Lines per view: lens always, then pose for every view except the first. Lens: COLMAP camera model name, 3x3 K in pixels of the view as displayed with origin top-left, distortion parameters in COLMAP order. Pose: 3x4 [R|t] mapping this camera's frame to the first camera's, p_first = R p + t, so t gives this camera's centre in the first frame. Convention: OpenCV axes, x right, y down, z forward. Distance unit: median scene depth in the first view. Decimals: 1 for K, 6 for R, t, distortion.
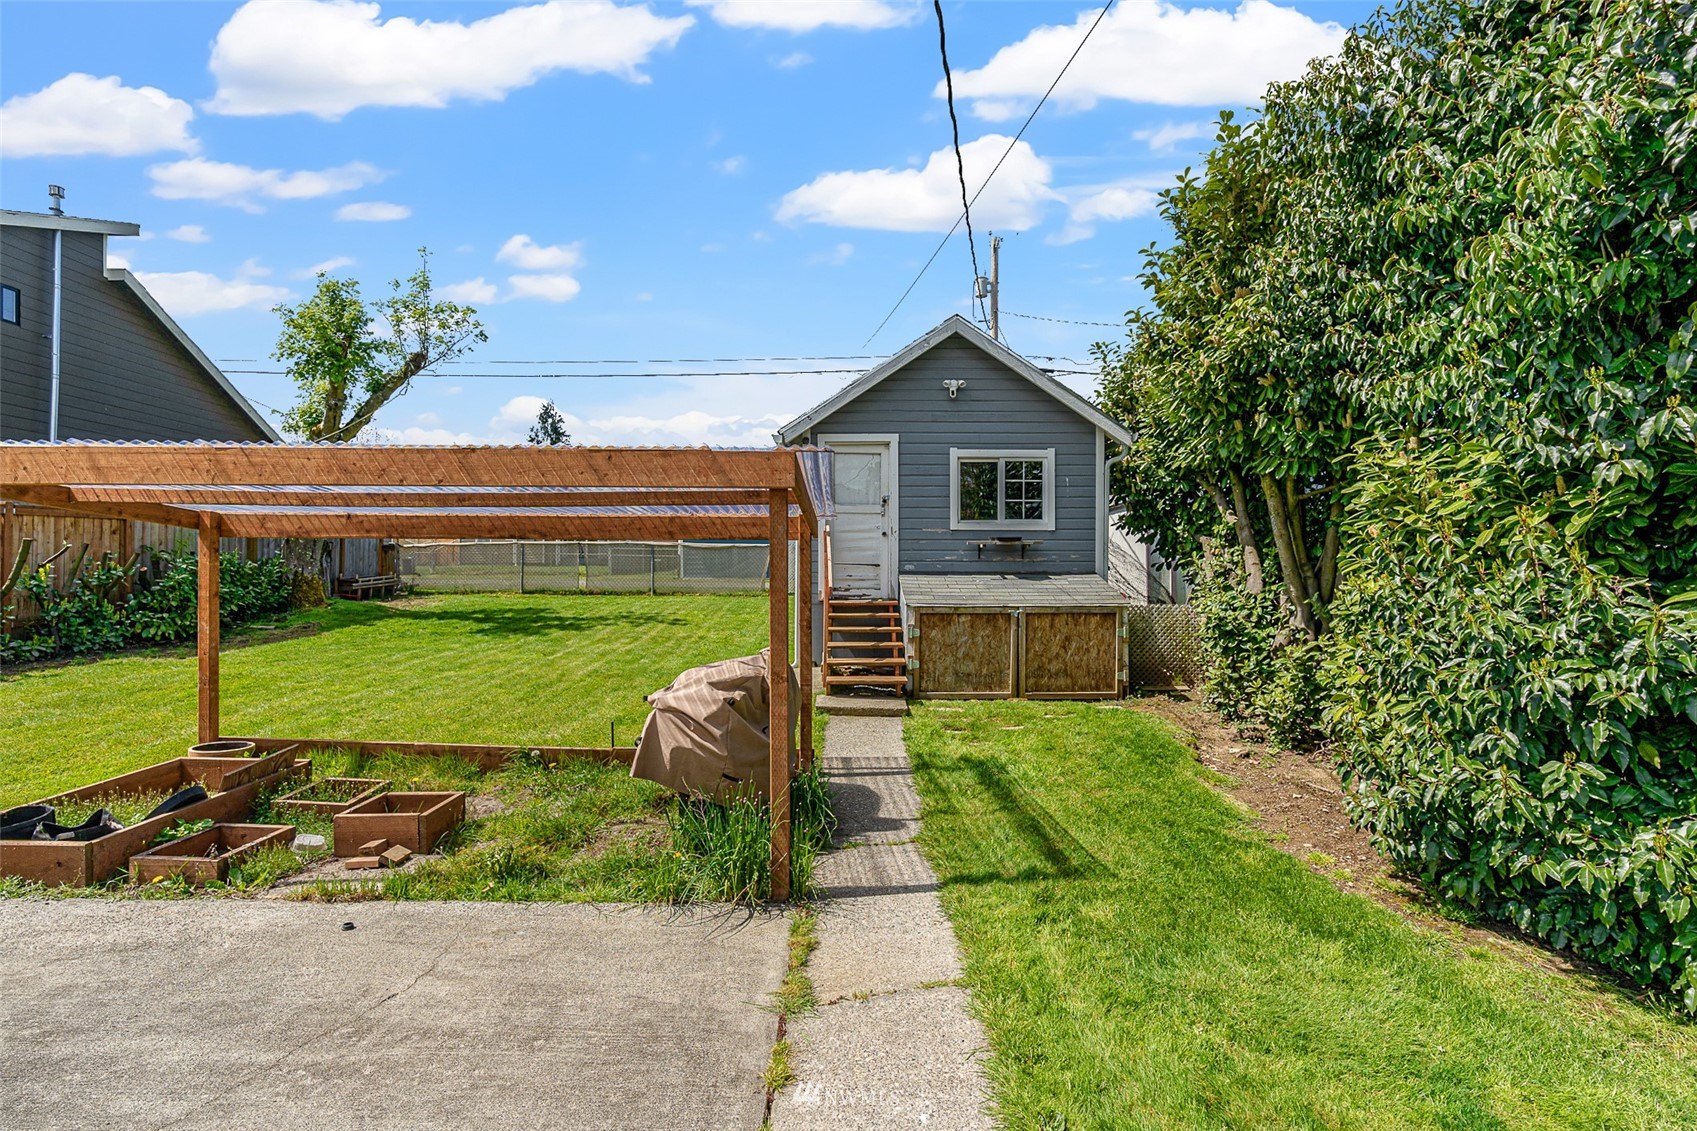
lens RADIAL K [[784.9, 0, 848.8], [0, 784.9, 574.6], [0, 0, 1]] dist [-0.001480, 0.000884]
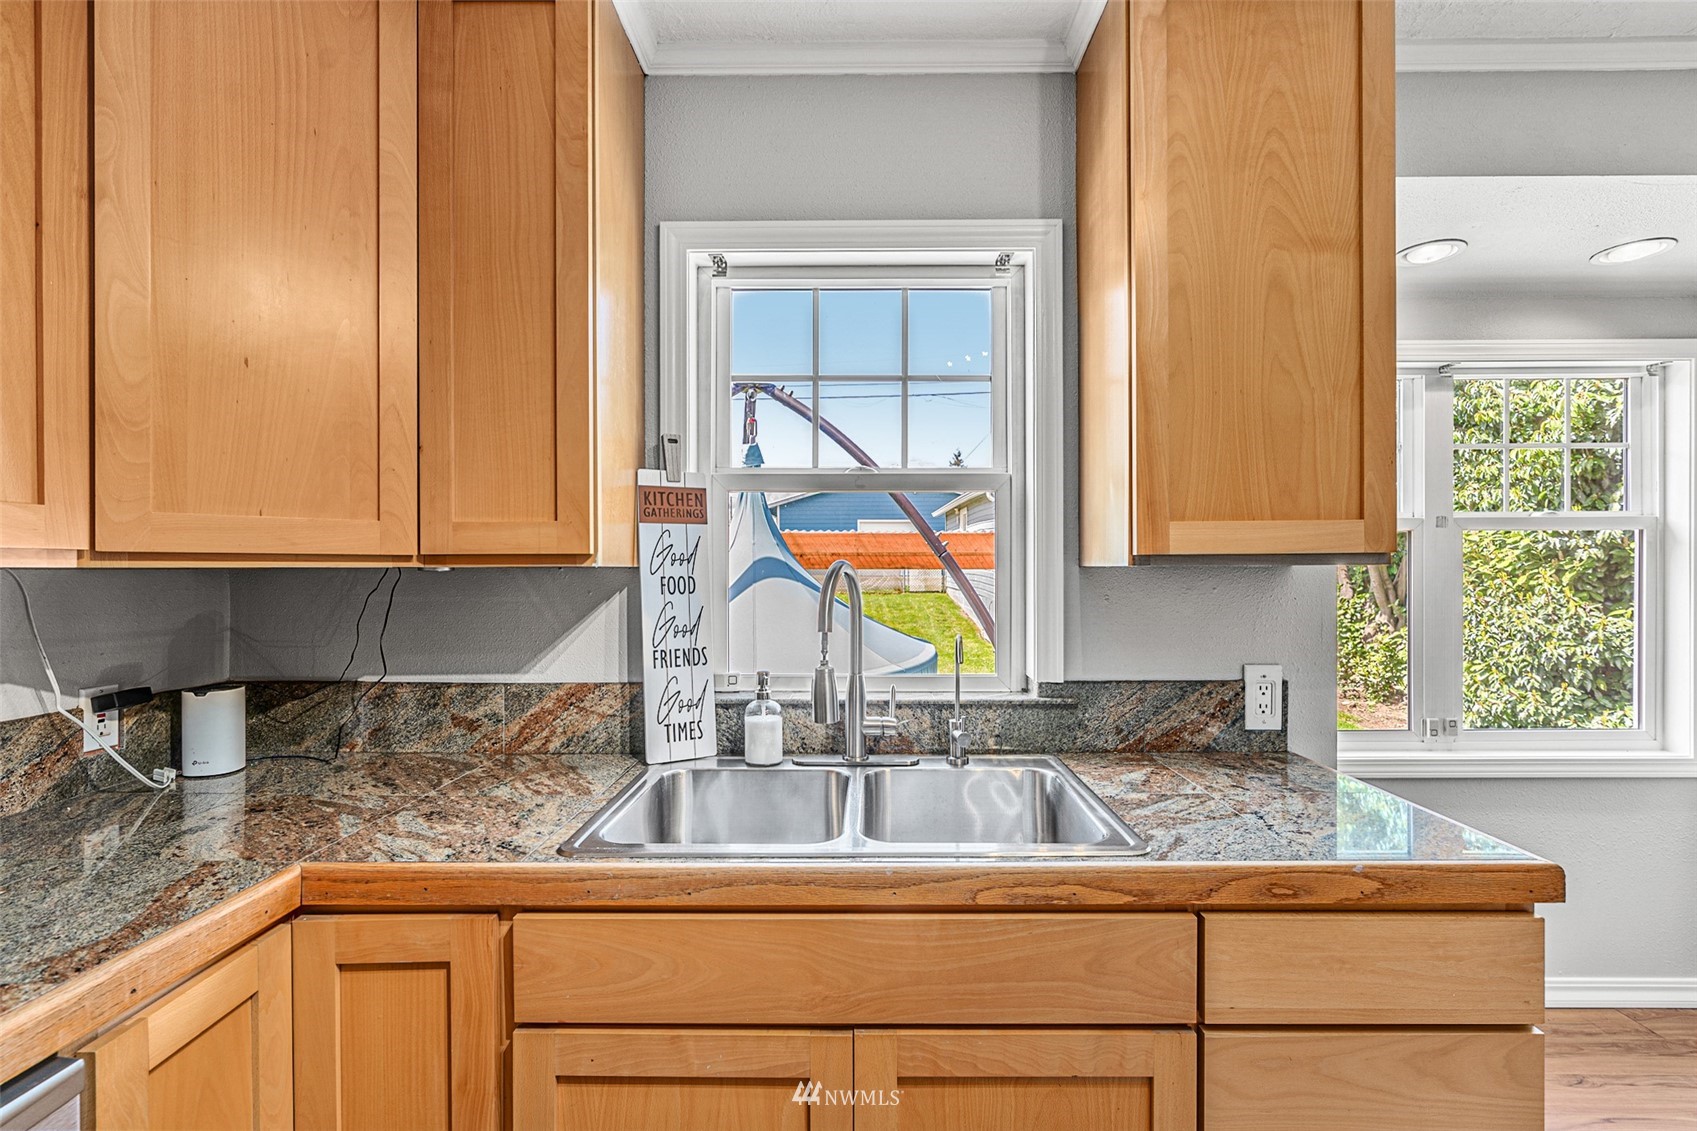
lens RADIAL K [[771.3, 0, 850.8], [0, 771.3, 571.3], [0, 0, 1]] dist [-0.012149, 0.005602]
pose [[0.999967, -0.002526, -0.007765, -0.104455], [0.002588, 0.999965, 0.007933, -0.010707], [0.007745, -0.007953, 0.999938, -0.114037]]
